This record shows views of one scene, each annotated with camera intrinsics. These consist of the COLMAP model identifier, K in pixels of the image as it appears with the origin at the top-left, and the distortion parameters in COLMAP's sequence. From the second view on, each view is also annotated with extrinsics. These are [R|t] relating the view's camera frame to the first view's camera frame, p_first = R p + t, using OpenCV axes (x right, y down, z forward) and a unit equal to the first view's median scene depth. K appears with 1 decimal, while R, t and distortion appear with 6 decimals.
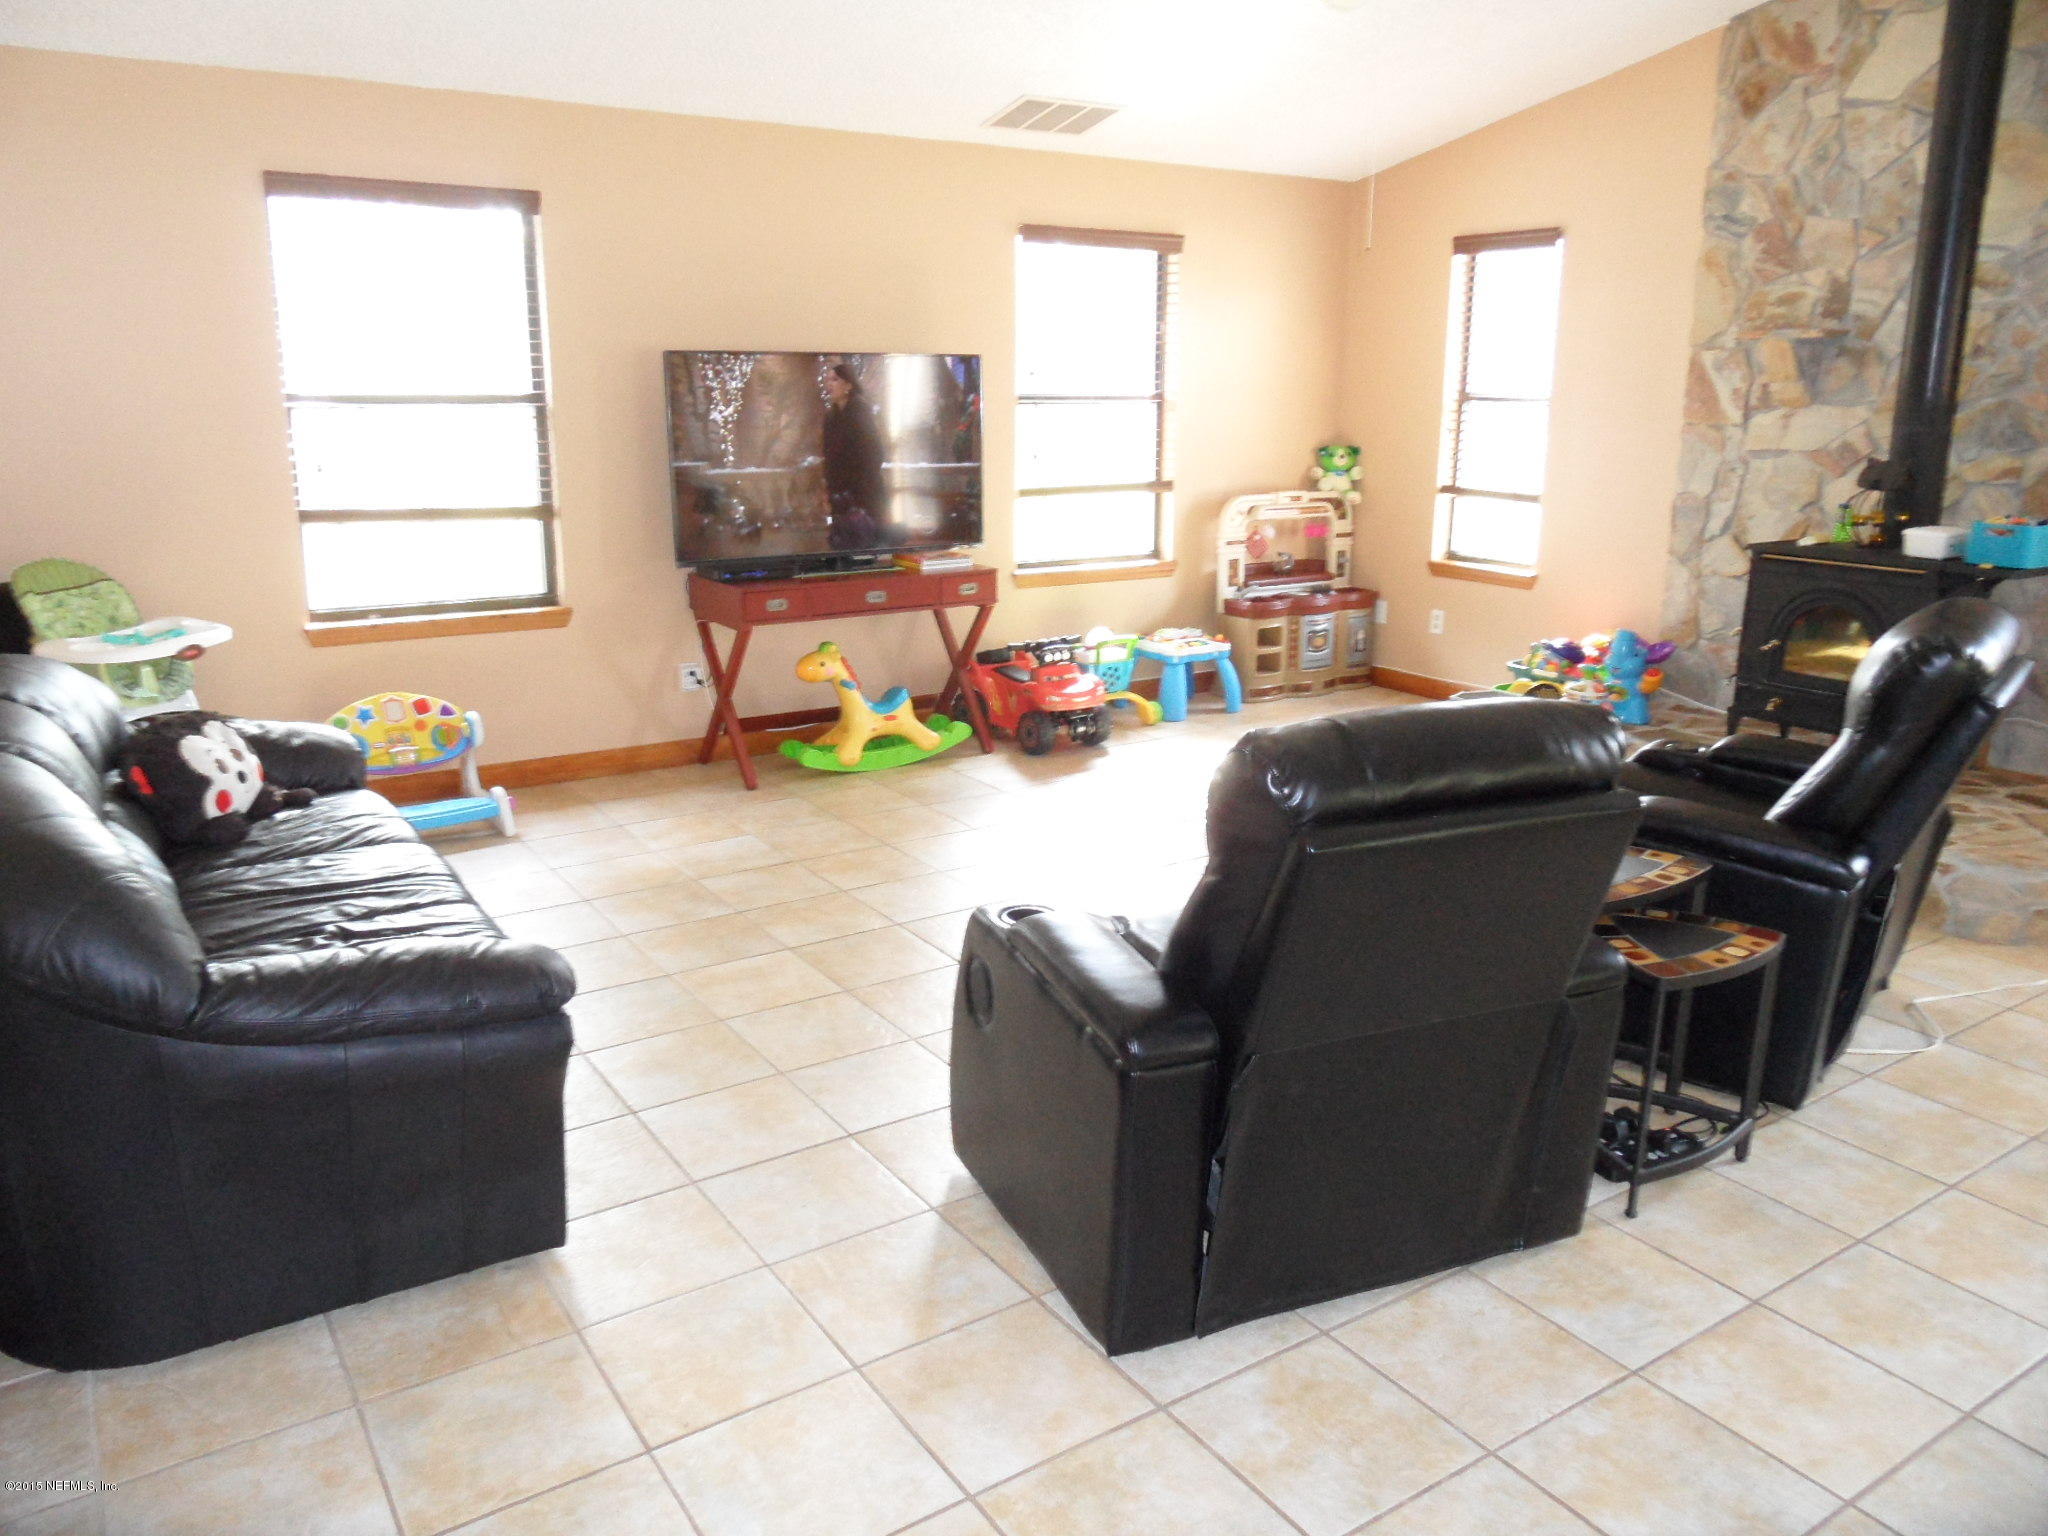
lens RADIAL K [[1517.0, 0, 1018.8], [0, 1517.0, 759.6], [0, 0, 1]] dist [-0.028731, 0.025495]
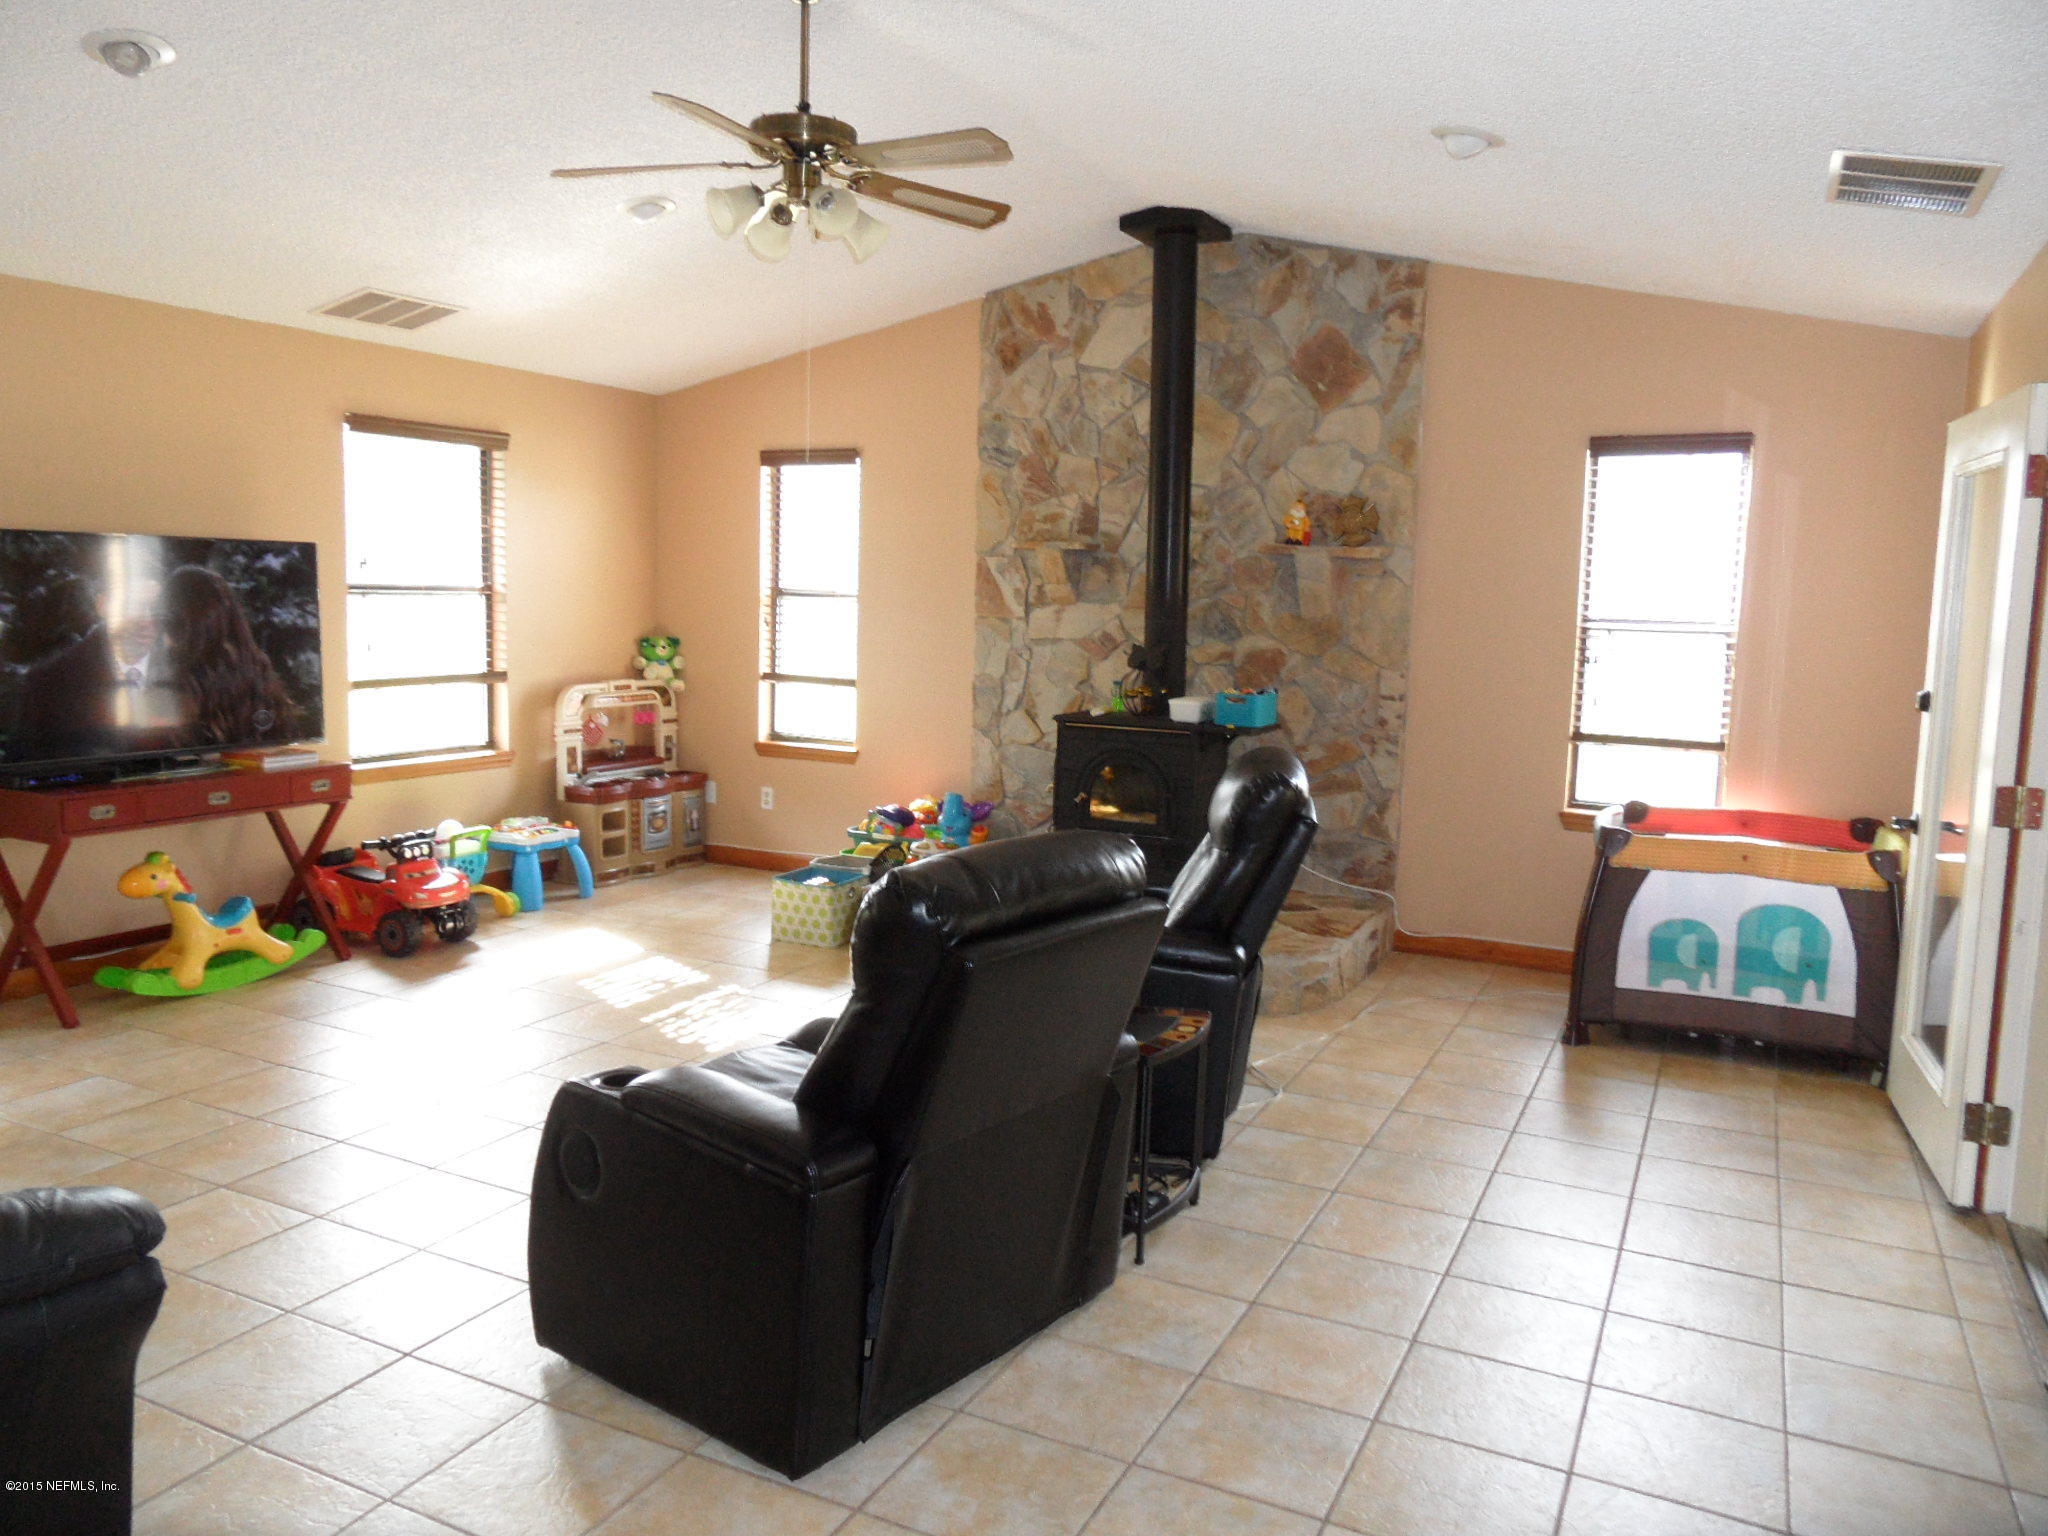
lens RADIAL K [[1517.0, 0, 1016.4], [0, 1517.0, 765.0], [0, 0, 1]] dist [-0.028731, 0.025495]
pose [[0.864865, -0.040568, 0.500362, -0.137829], [0.101657, 0.990232, -0.095425, 0.008293], [-0.491603, 0.133395, 0.860542, -0.020168]]
